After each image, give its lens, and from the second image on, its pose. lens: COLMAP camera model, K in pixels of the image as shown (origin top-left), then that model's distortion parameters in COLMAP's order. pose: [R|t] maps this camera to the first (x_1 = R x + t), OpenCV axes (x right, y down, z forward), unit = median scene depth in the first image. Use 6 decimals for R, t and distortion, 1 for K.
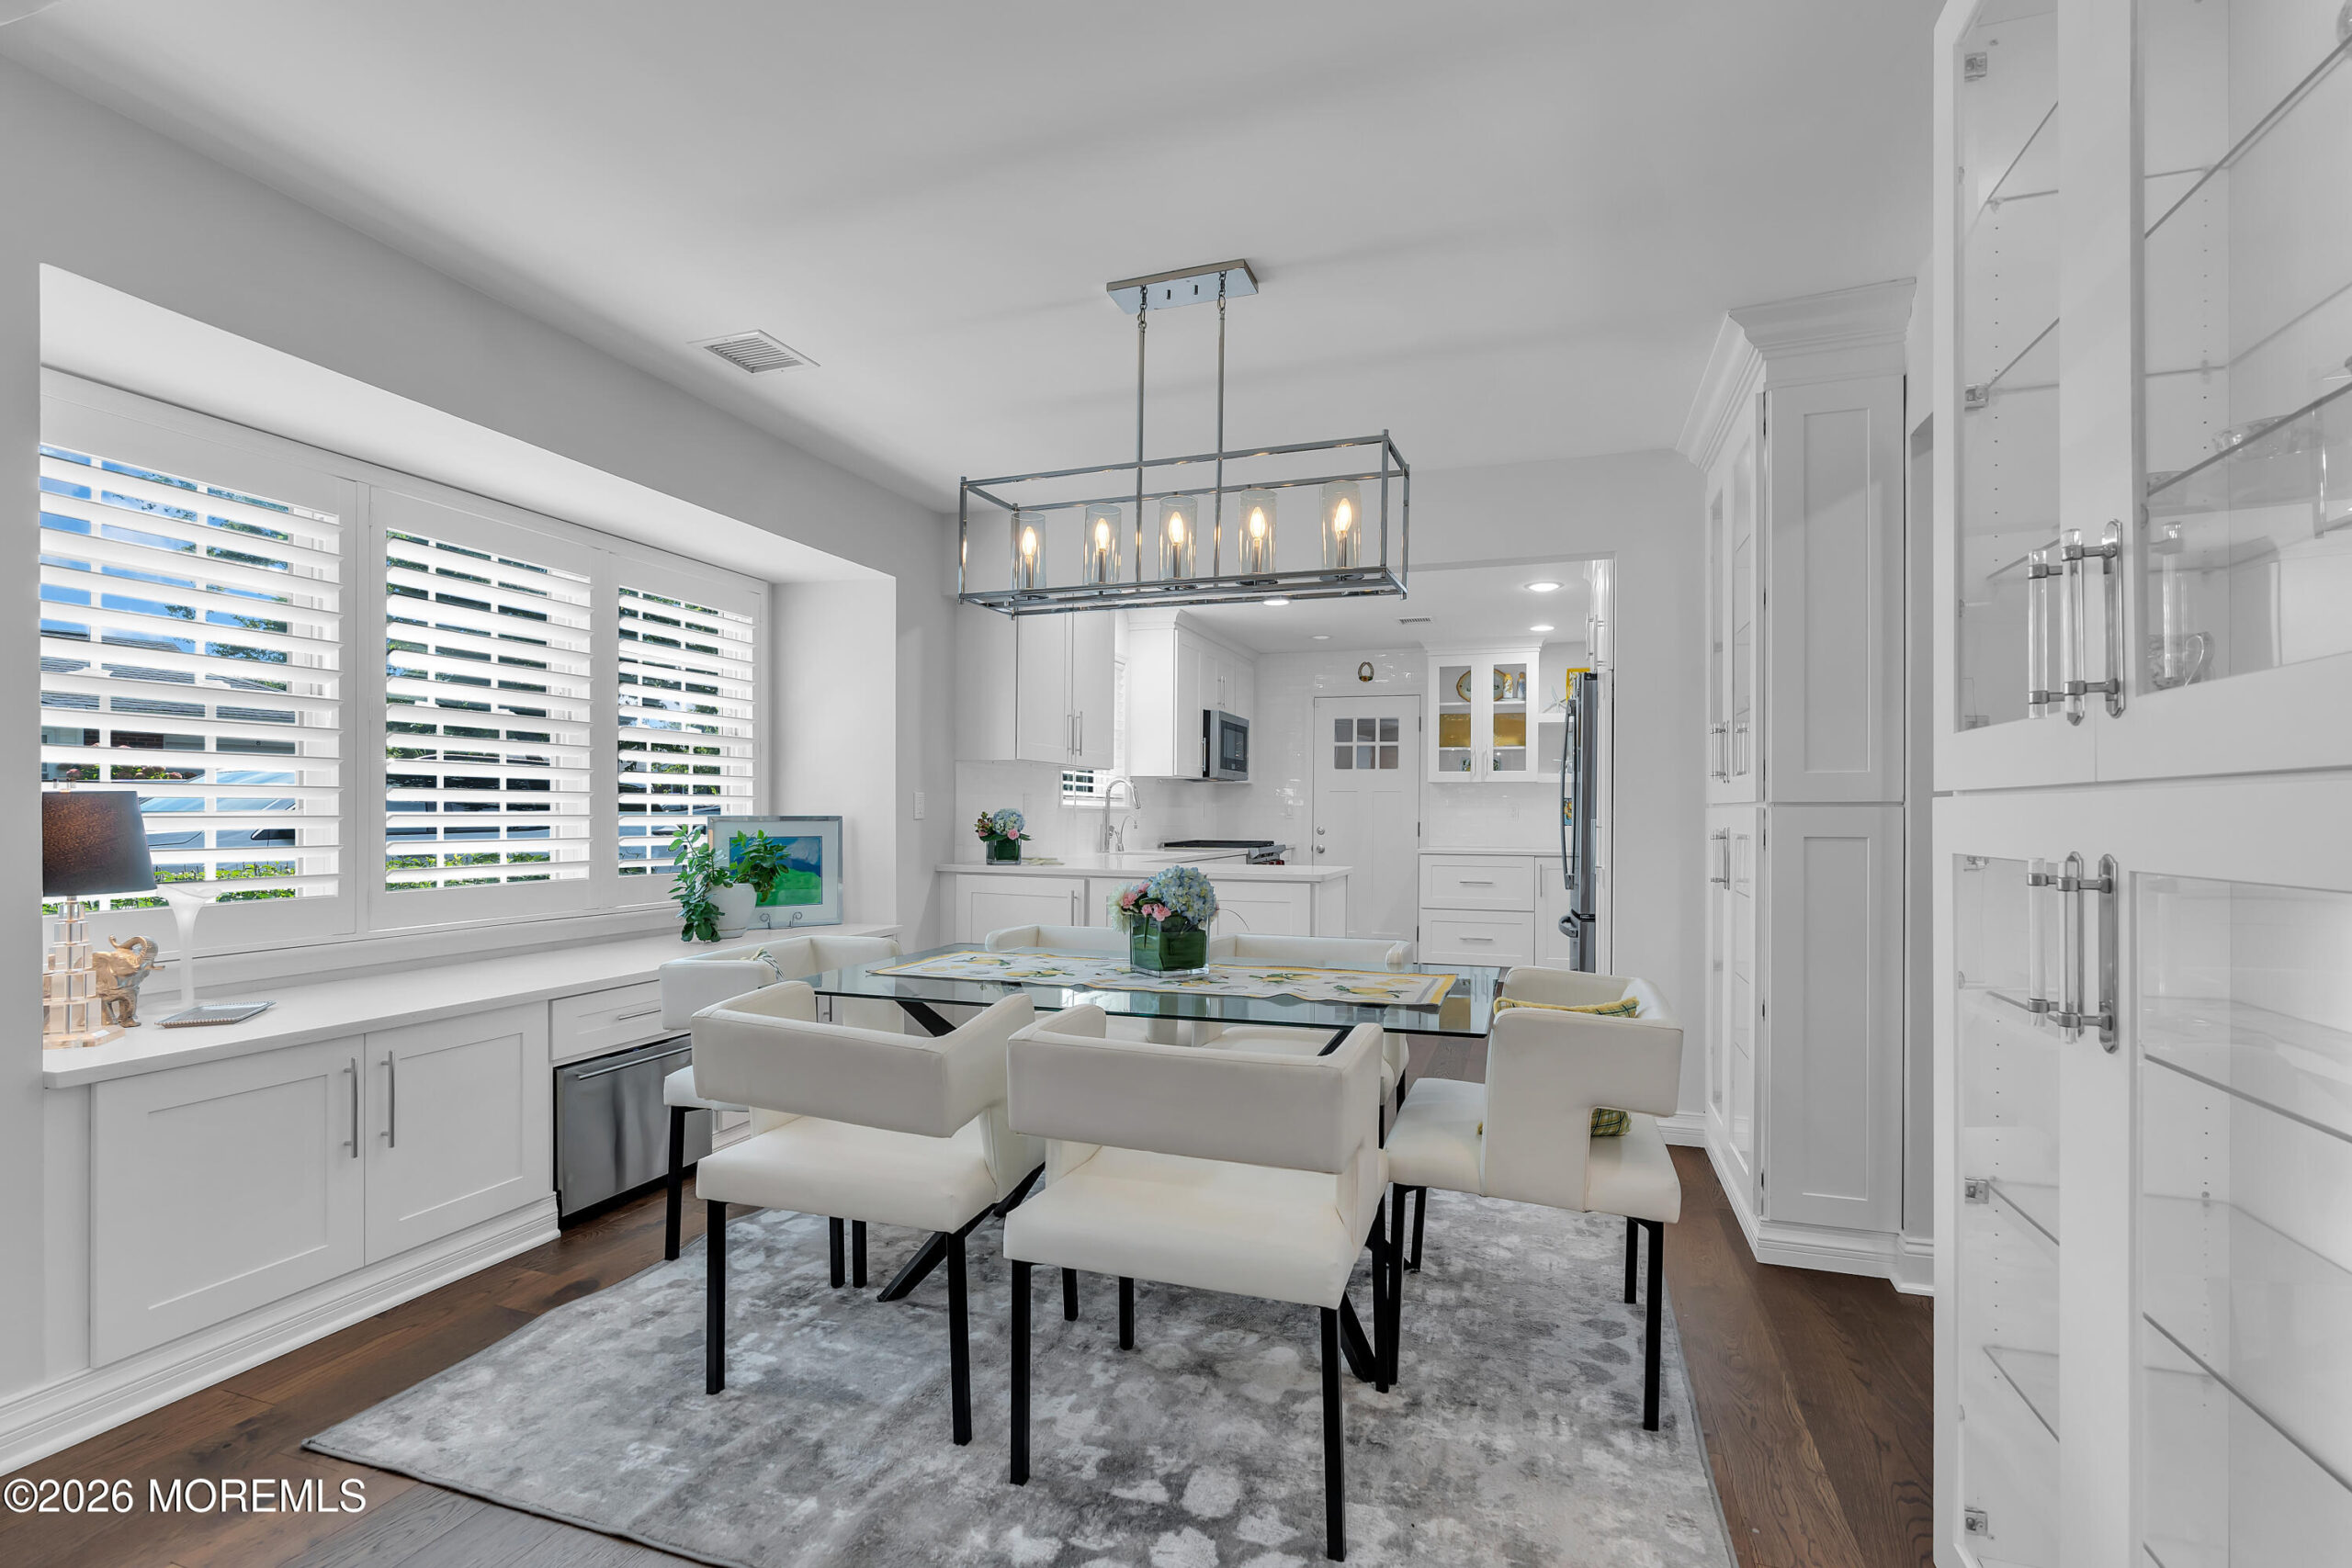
lens RADIAL K [[1080.2, 0, 1181.5], [0, 1080.2, 803.2], [0, 0, 1]] dist [0.028925, 0.000224]
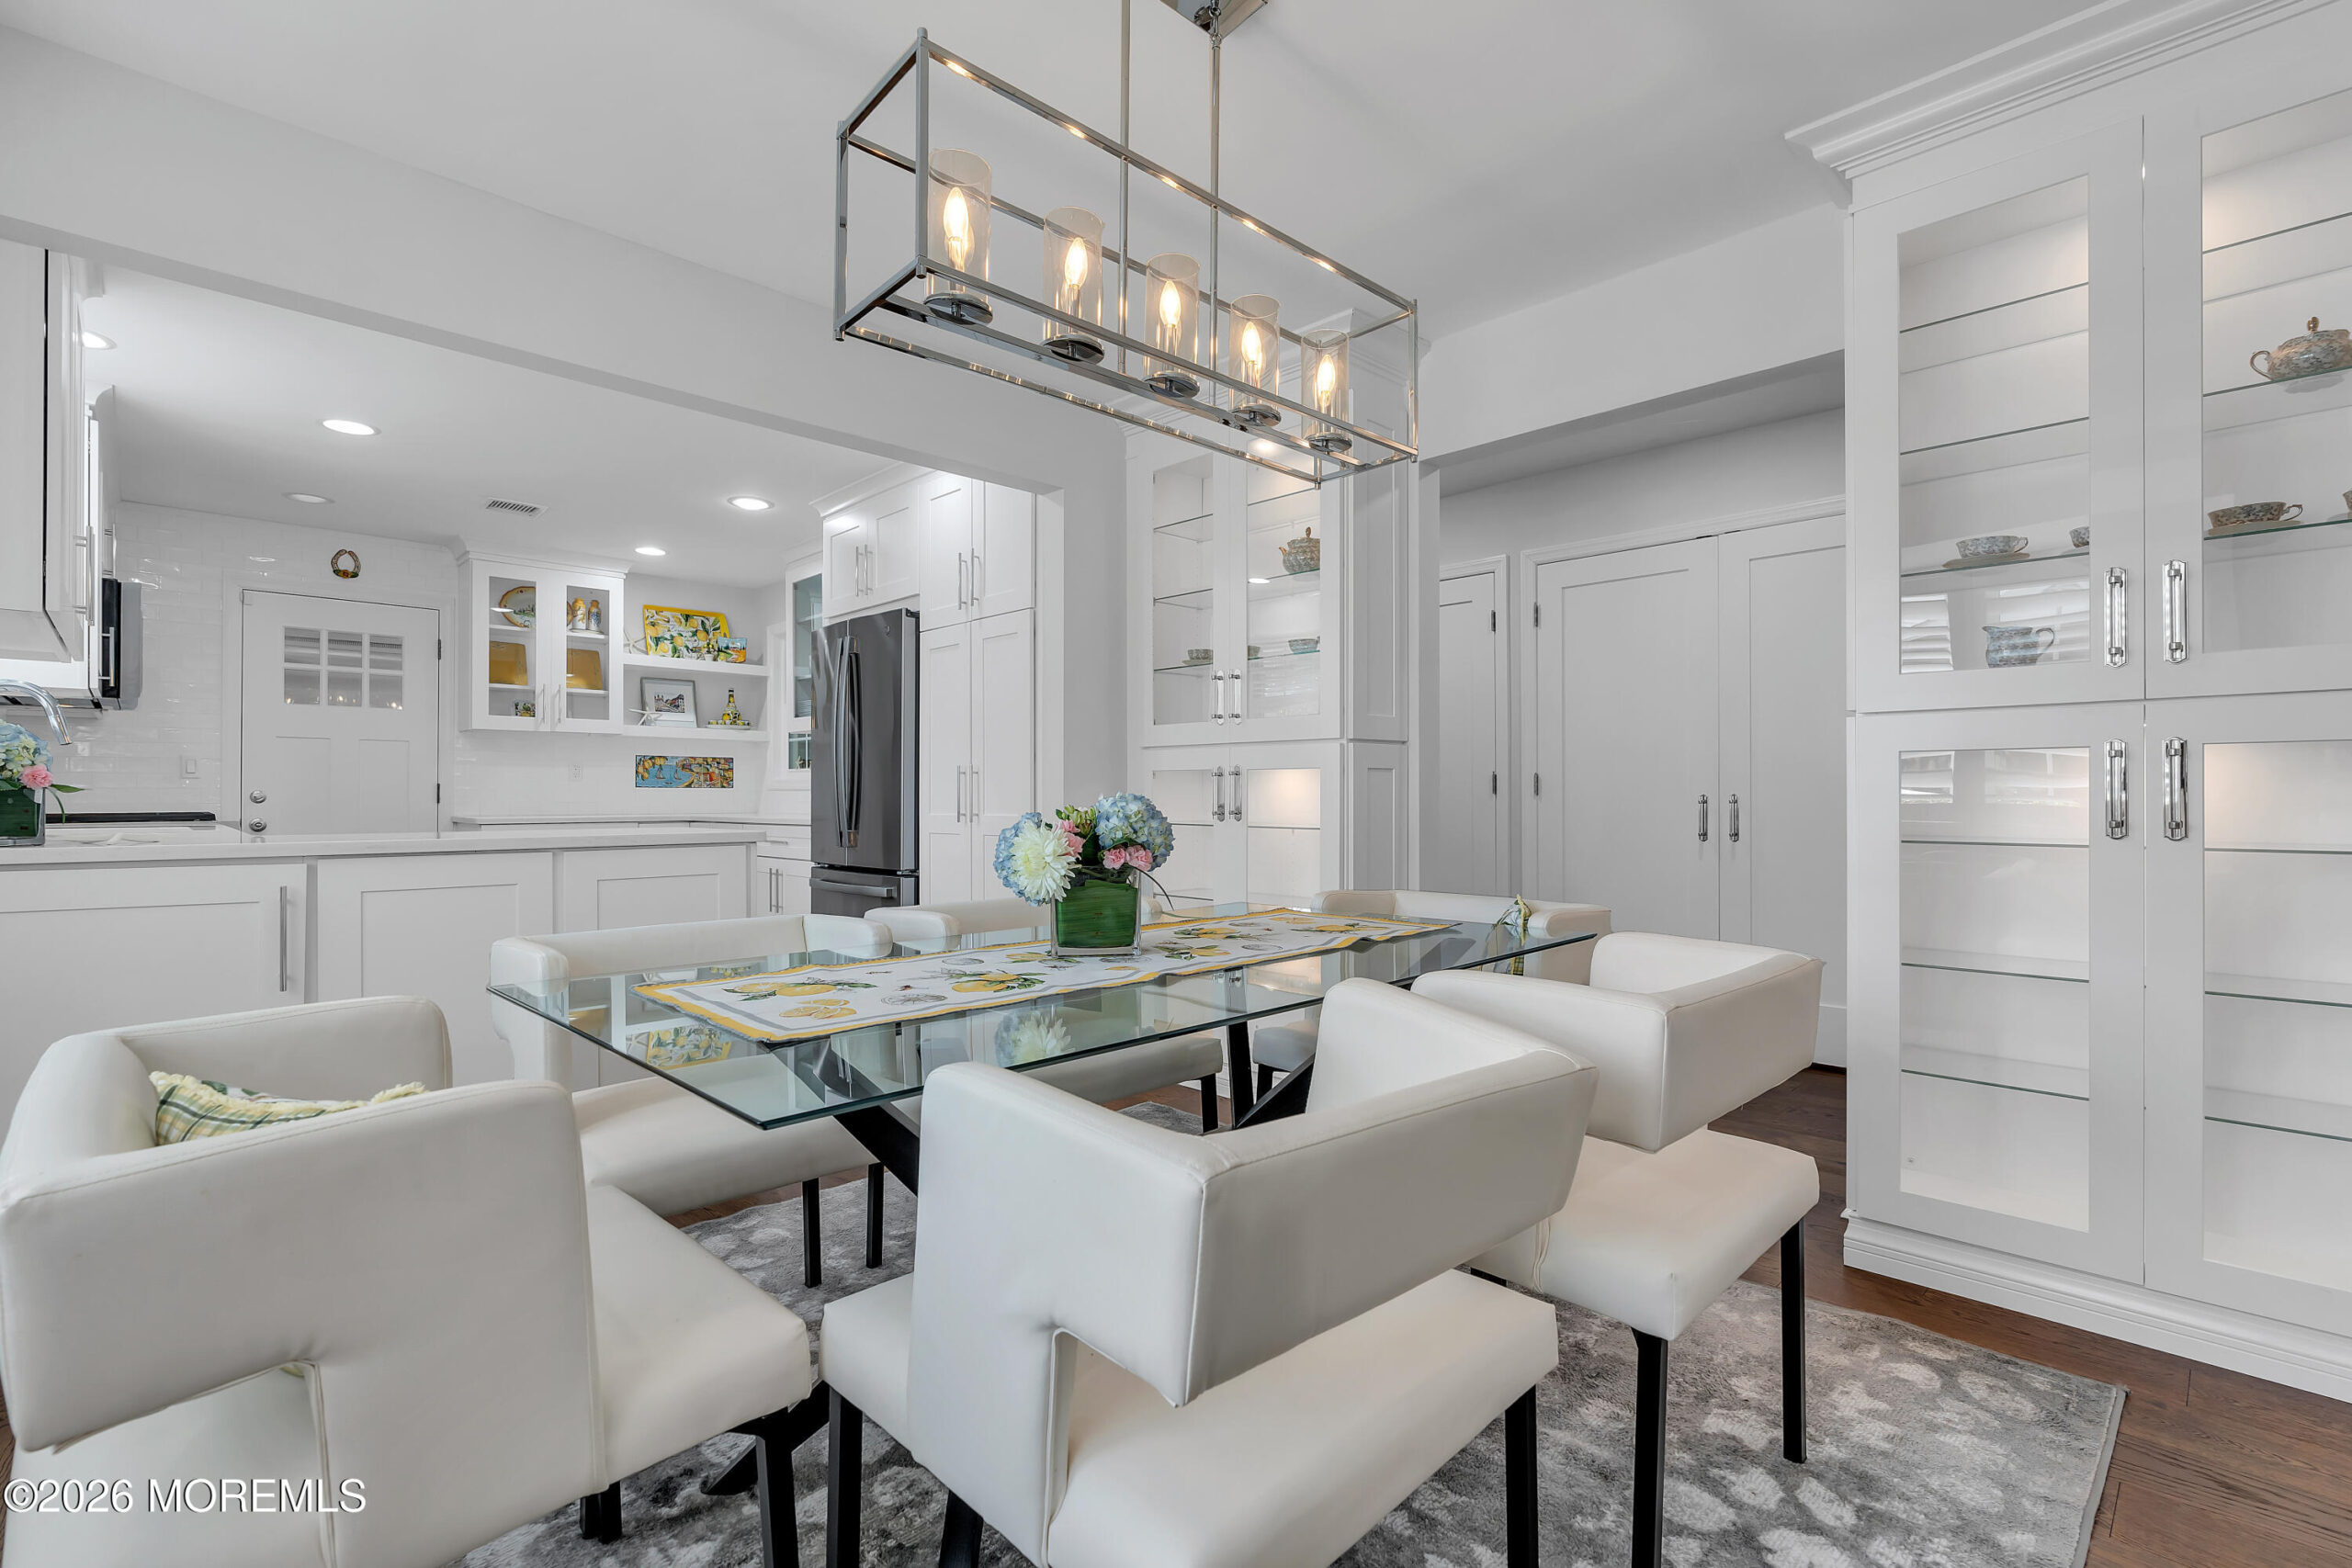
lens RADIAL K [[1066.6, 0, 1179.9], [0, 1066.6, 794.4], [0, 0, 1]] dist [-0.001931, 0.001079]
pose [[0.460848, -0.004244, 0.887469, -0.239181], [-0.003552, 0.999972, 0.006626, 0.022905], [-0.887472, -0.006206, 0.460820, 0.285394]]
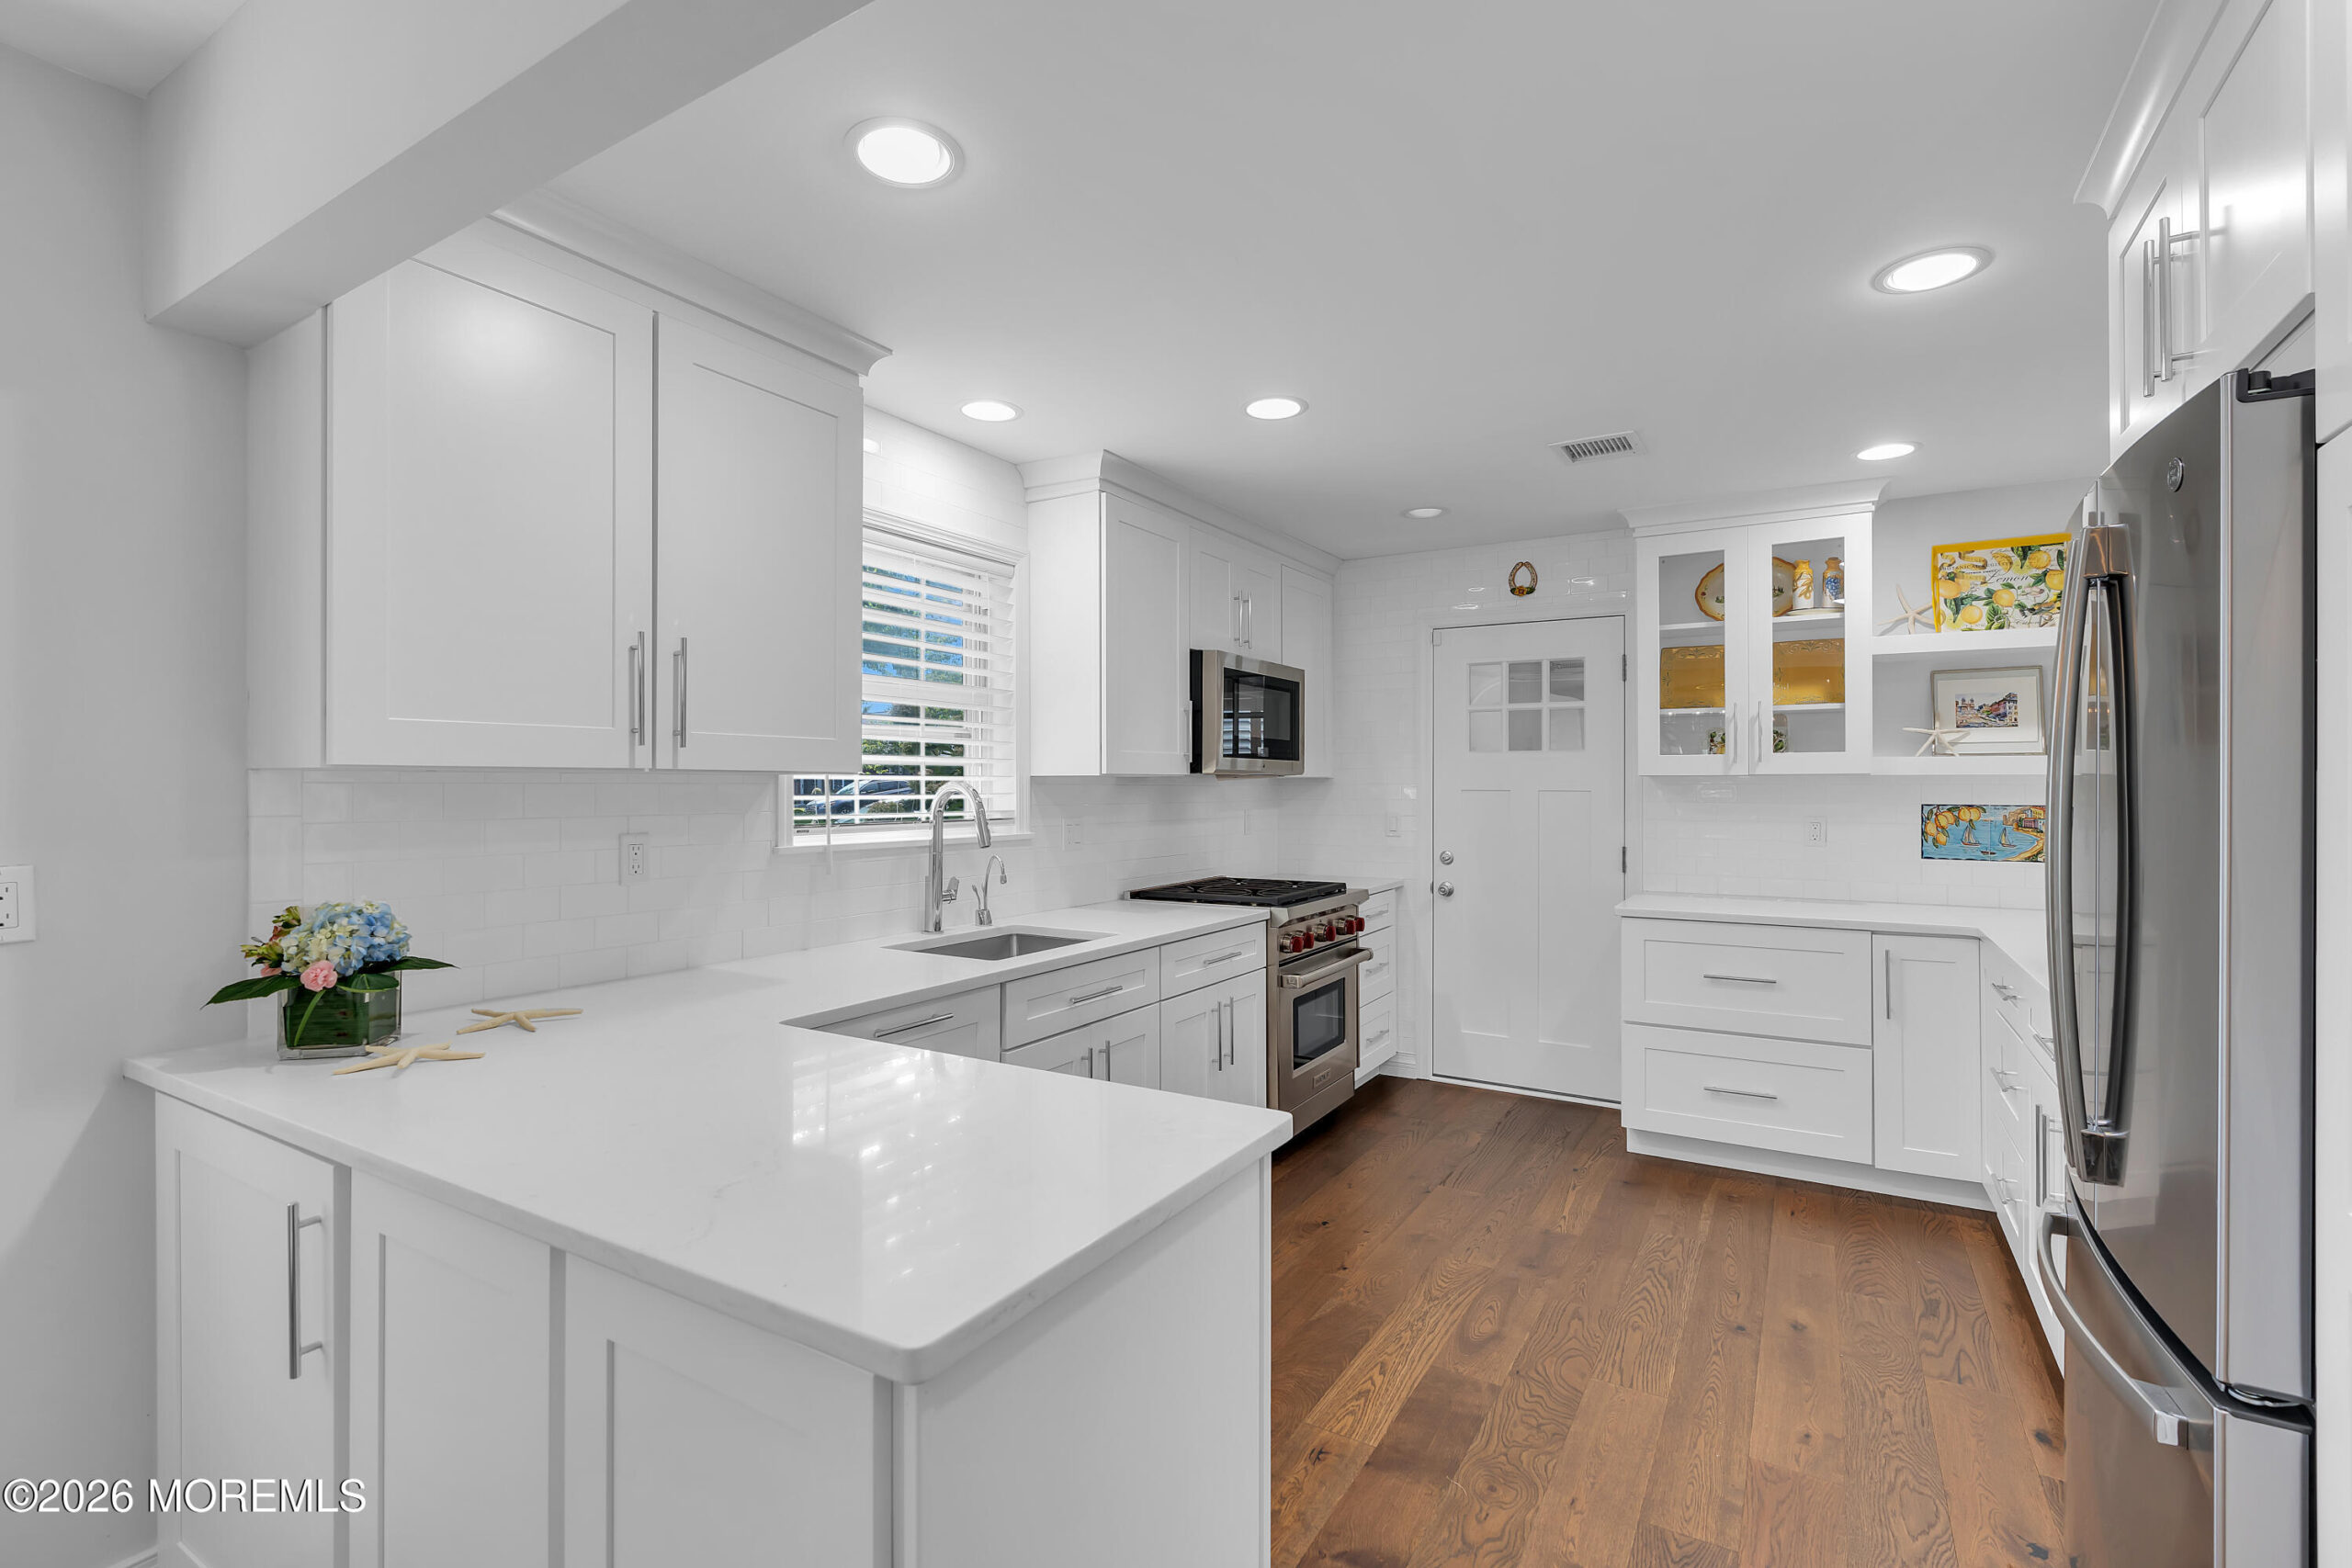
lens RADIAL K [[1054.0, 0, 1174.1], [0, 1054.0, 778.3], [0, 0, 1]] dist [-0.003211, 0.000039]
pose [[0.975121, -0.009133, -0.221484, 0.146697], [0.009467, 0.999955, 0.000443, -0.024958], [0.221470, -0.002529, 0.975164, 0.544579]]
